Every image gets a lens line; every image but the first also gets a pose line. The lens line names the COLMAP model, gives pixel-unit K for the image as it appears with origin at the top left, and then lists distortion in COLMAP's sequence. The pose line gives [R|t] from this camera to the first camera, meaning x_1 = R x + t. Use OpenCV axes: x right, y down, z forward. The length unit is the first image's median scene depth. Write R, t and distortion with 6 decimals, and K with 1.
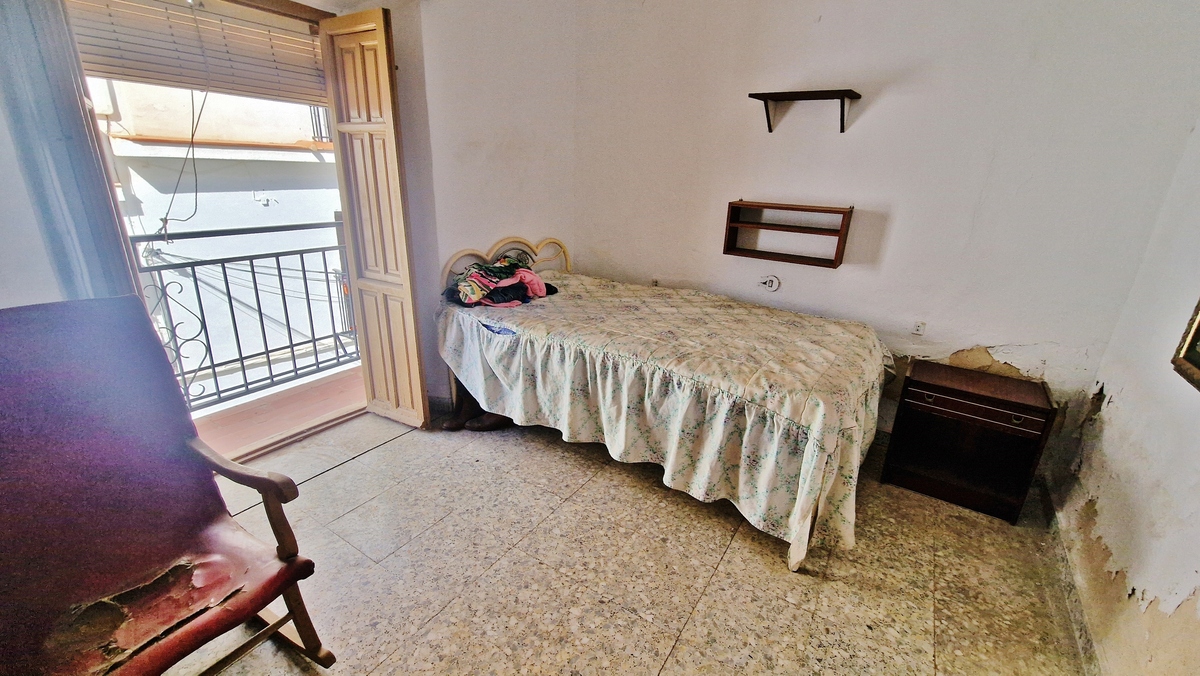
lens RADIAL K [[495.1, 0, 600.9], [0, 495.1, 338.6], [0, 0, 1]] dist [0.007369, -0.005292]
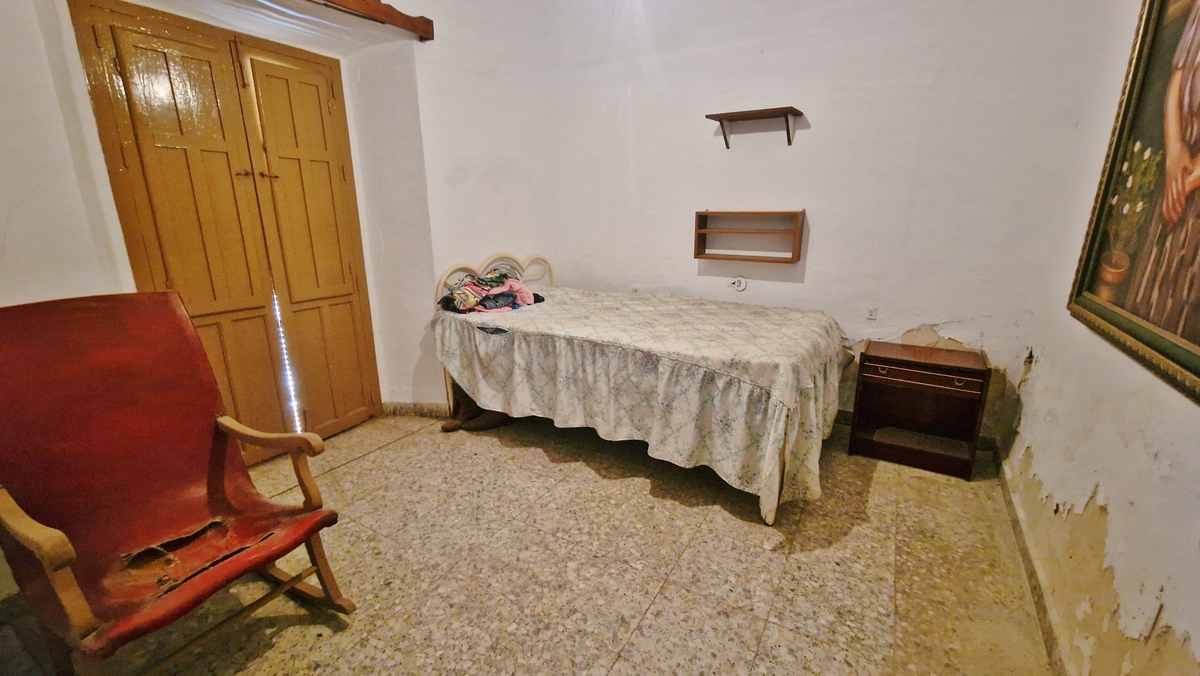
lens RADIAL K [[495.1, 0, 600.9], [0, 495.1, 338.6], [0, 0, 1]] dist [0.007369, -0.005292]
pose [[0.998590, -0.047047, 0.024590, 0.008069], [0.048805, 0.995868, -0.076590, 0.124960], [-0.020885, 0.077682, 0.996759, -0.121409]]
